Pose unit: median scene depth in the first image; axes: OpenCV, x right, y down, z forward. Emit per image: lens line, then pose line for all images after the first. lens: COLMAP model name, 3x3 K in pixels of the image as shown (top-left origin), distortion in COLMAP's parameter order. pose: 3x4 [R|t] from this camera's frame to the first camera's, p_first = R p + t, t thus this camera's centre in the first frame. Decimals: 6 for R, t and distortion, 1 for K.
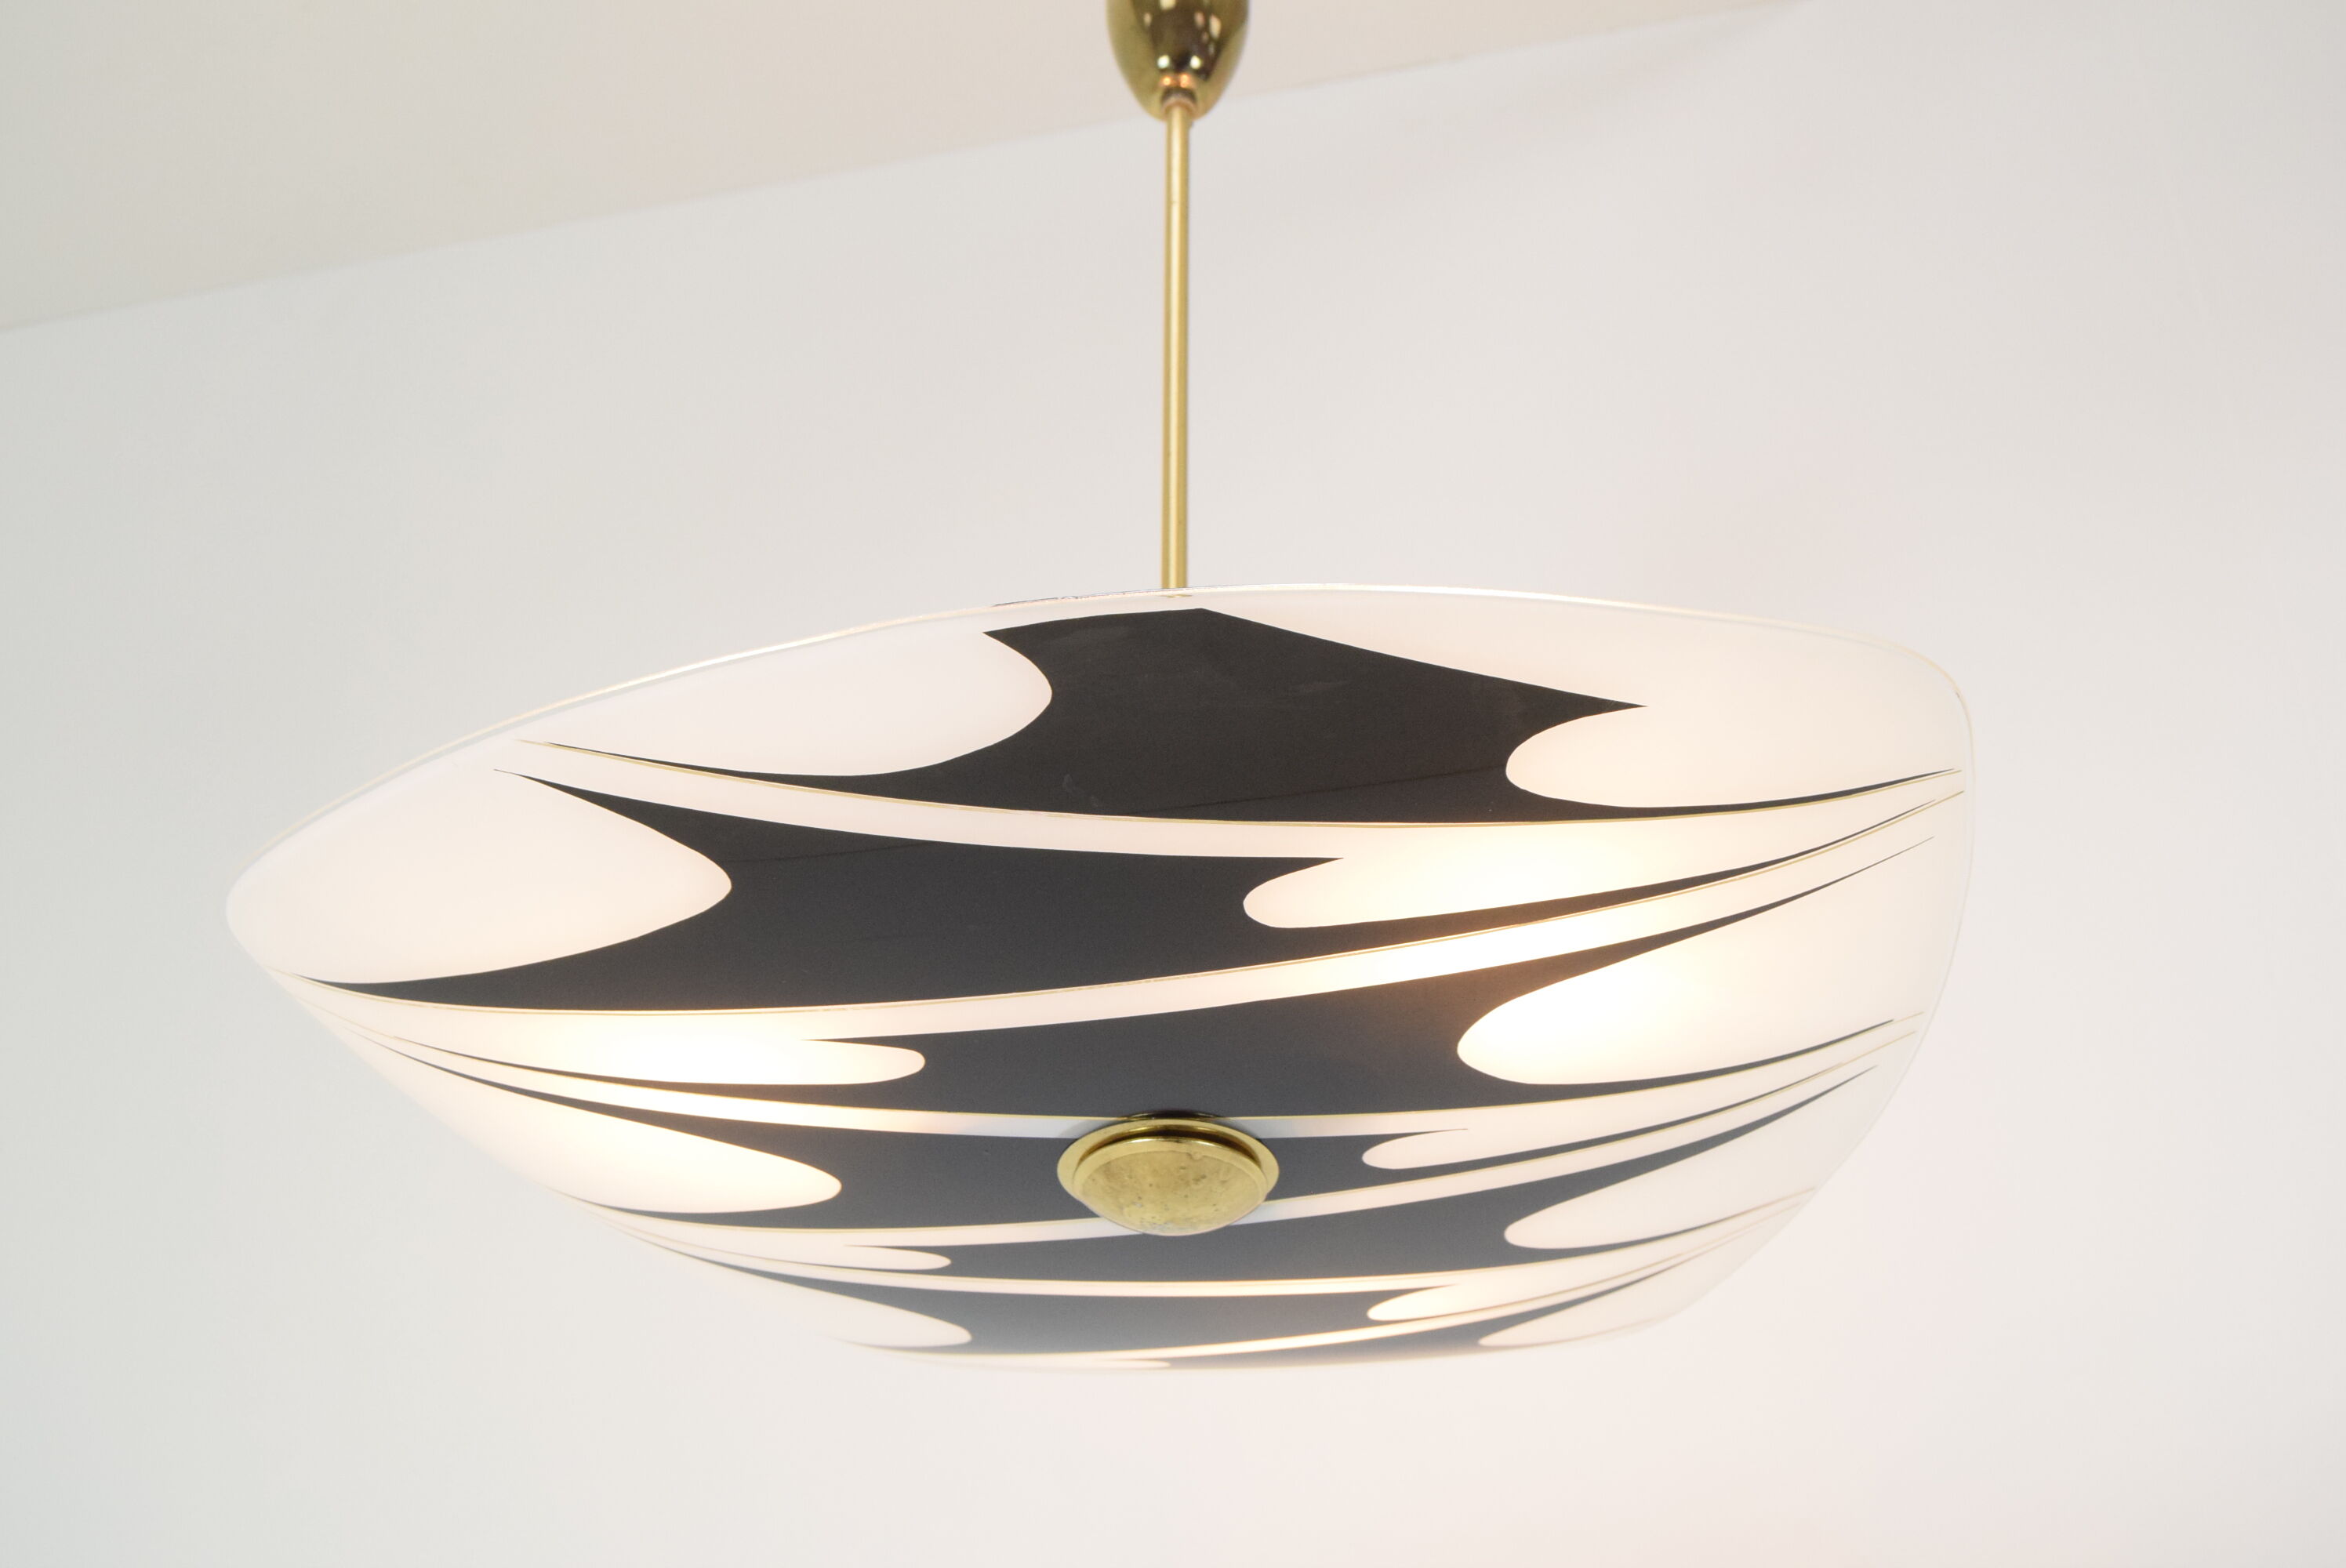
lens RADIAL K [[2913.7, 0, 1173.9], [0, 2913.7, 802.2], [0, 0, 1]] dist [-0.063273, 0.000000]
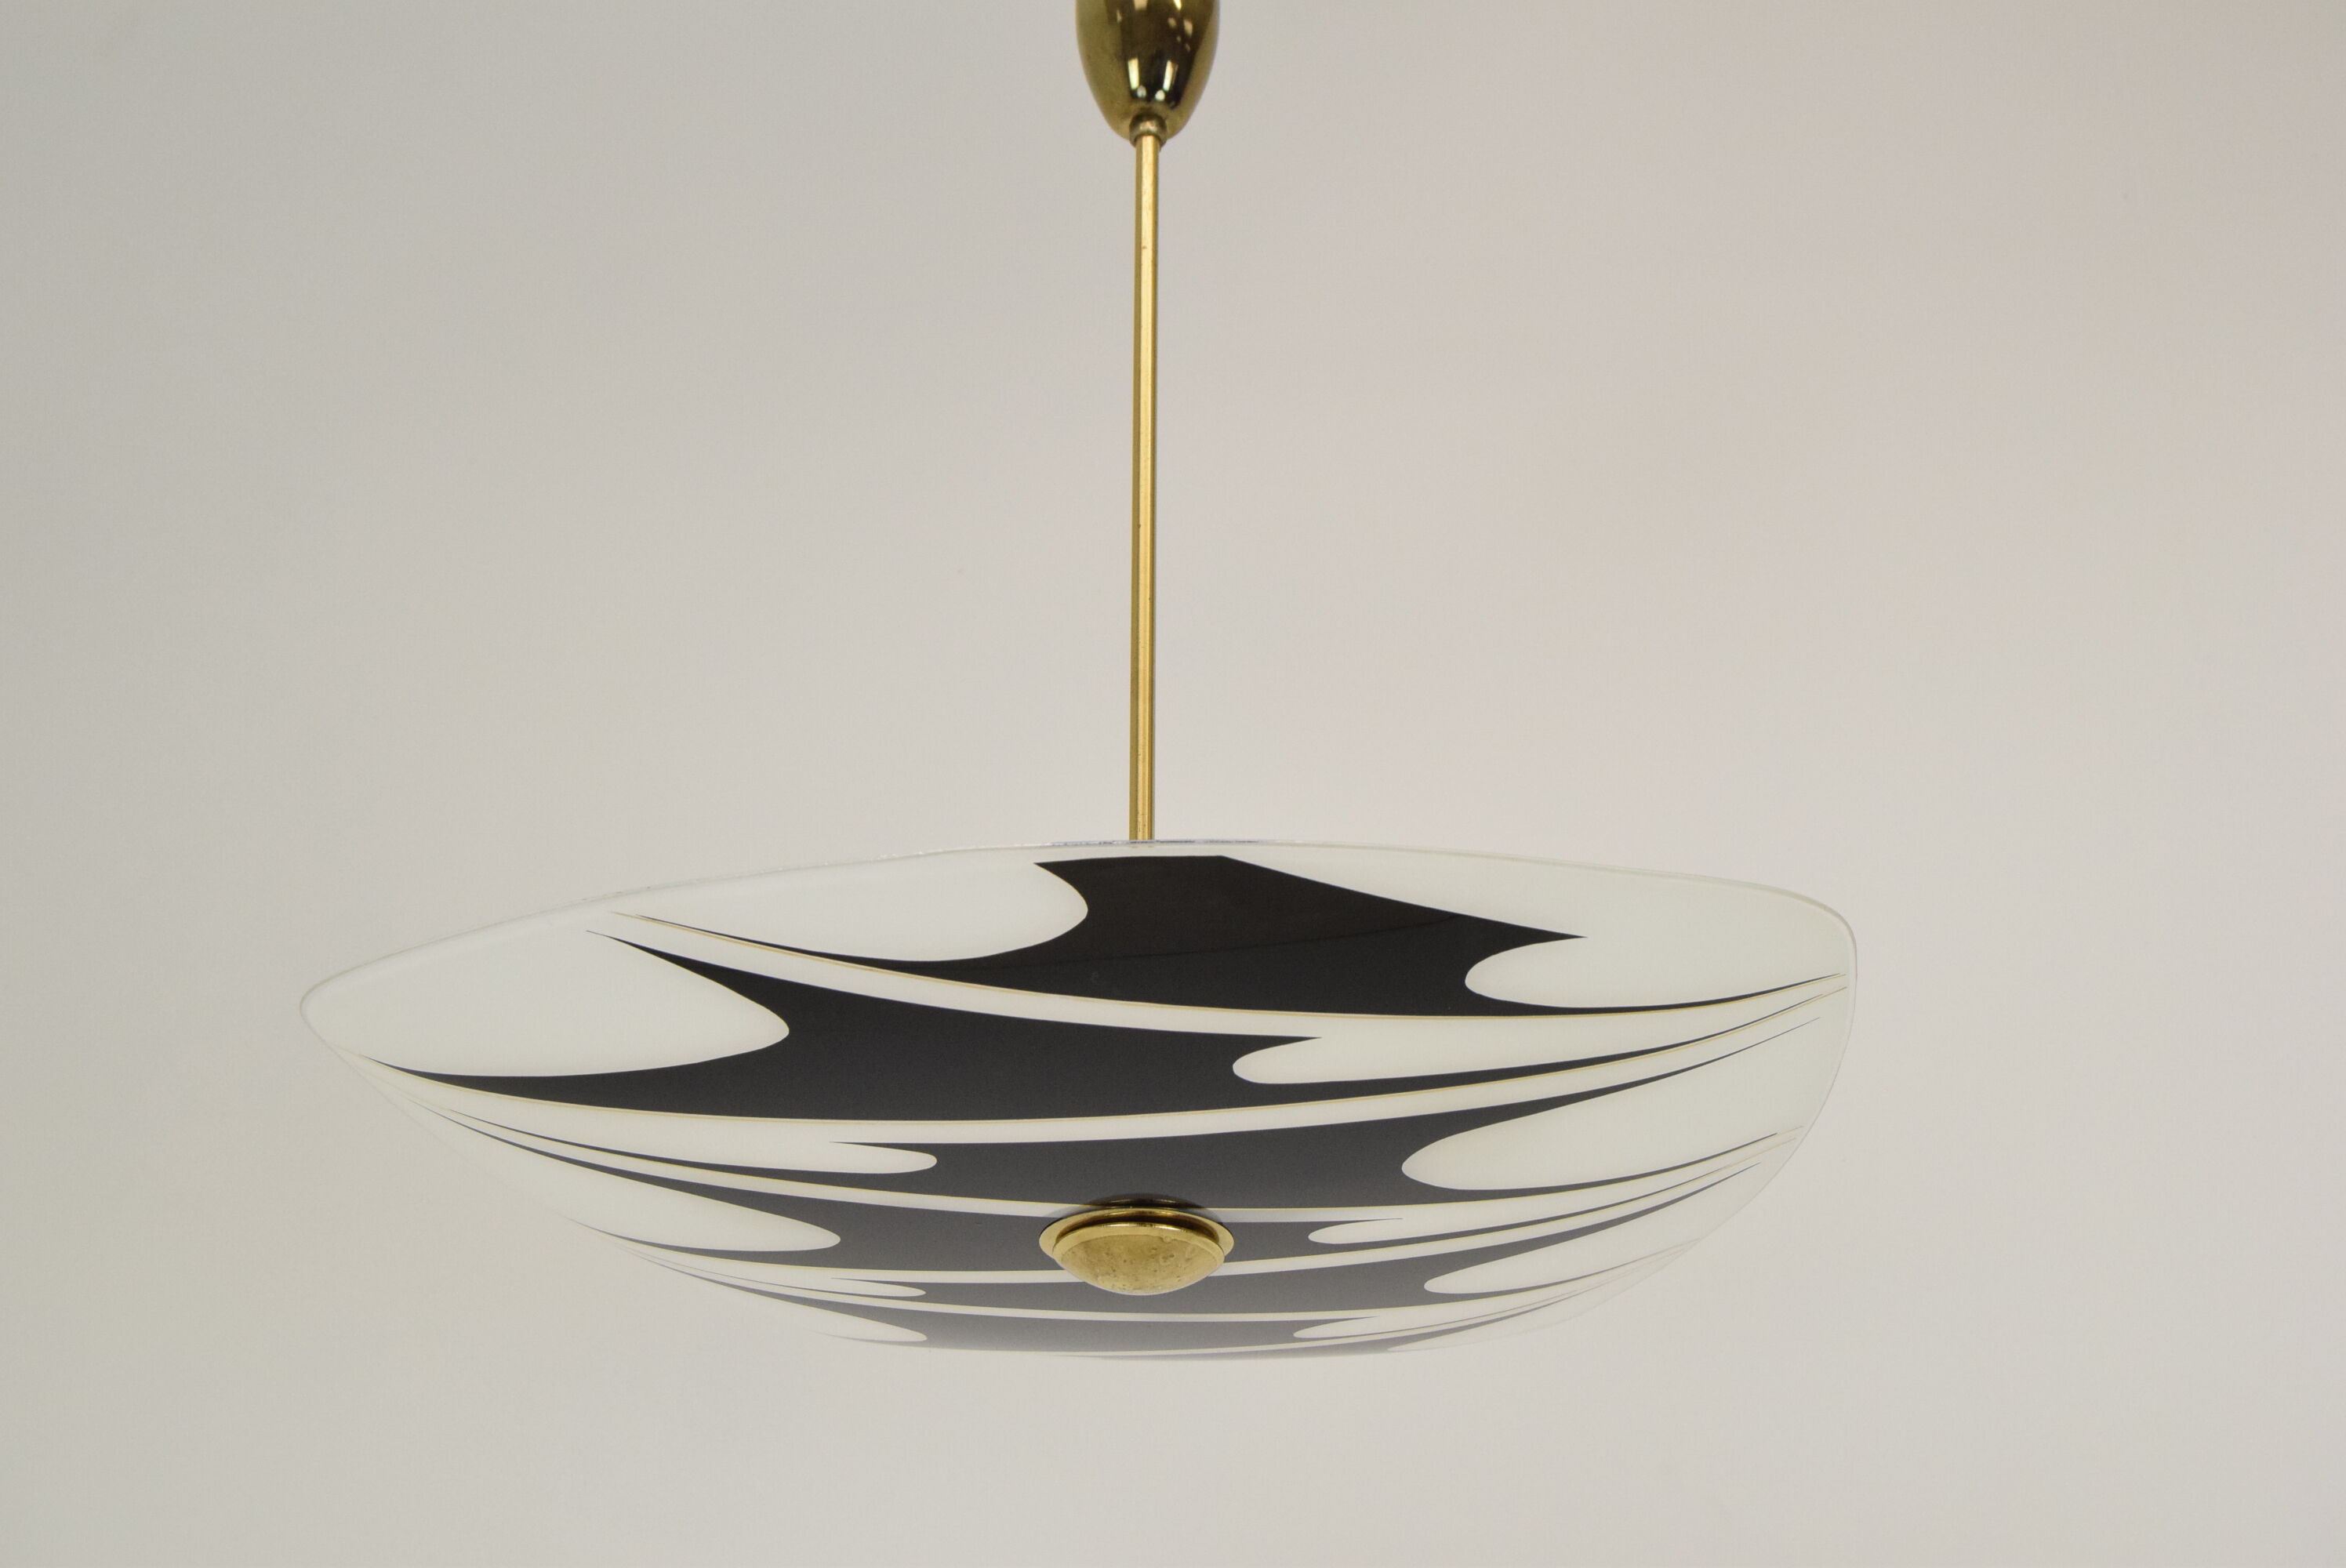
lens RADIAL K [[3684.7, 0, 1178.8], [0, 3684.7, 780.1], [0, 0, 1]] dist [-0.044799, 0.000000]
pose [[0.996585, 0.036961, 0.073839, -0.100486], [-0.046526, 0.990113, 0.132333, -0.247154], [-0.068217, -0.135317, 0.988451, -0.403601]]
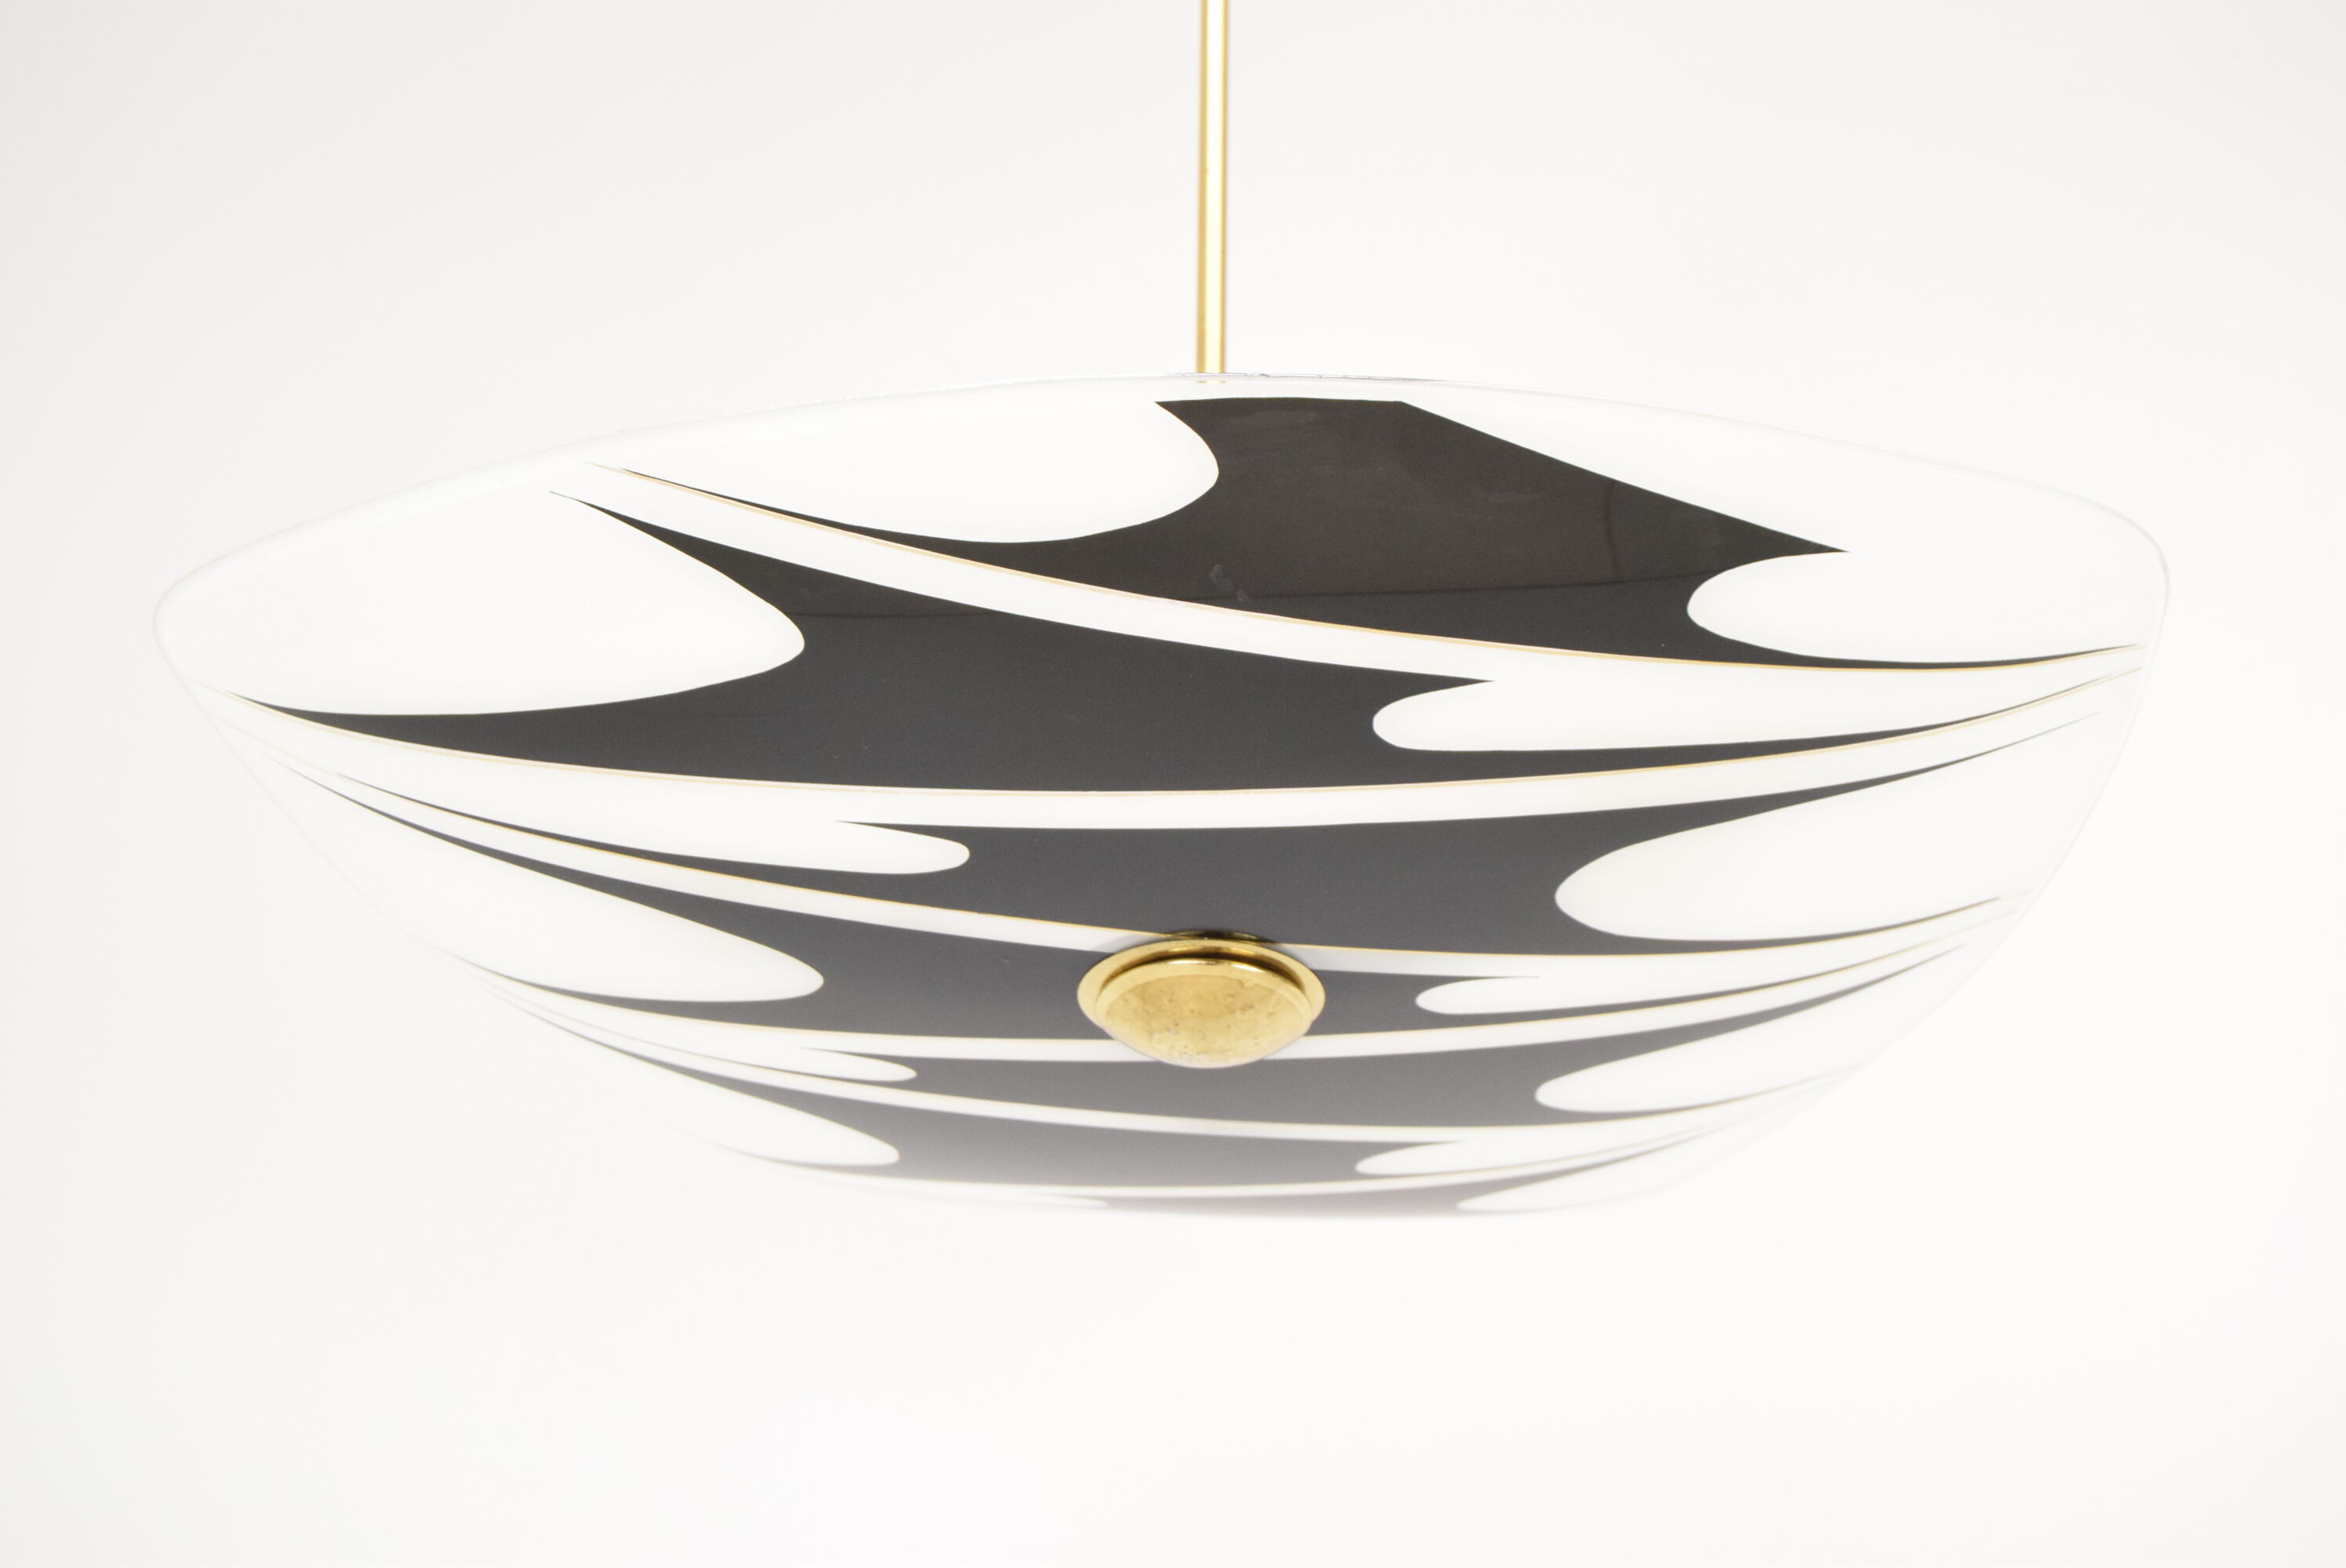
lens RADIAL K [[3684.7, 0, 1175.0], [0, 3684.7, 781.1], [0, 0, 1]] dist [-0.044799, 0.000000]
pose [[0.987566, 0.086424, 0.131316, -0.168455], [-0.096643, 0.992599, 0.073539, -0.022155], [-0.123989, -0.085316, 0.988609, -0.117985]]
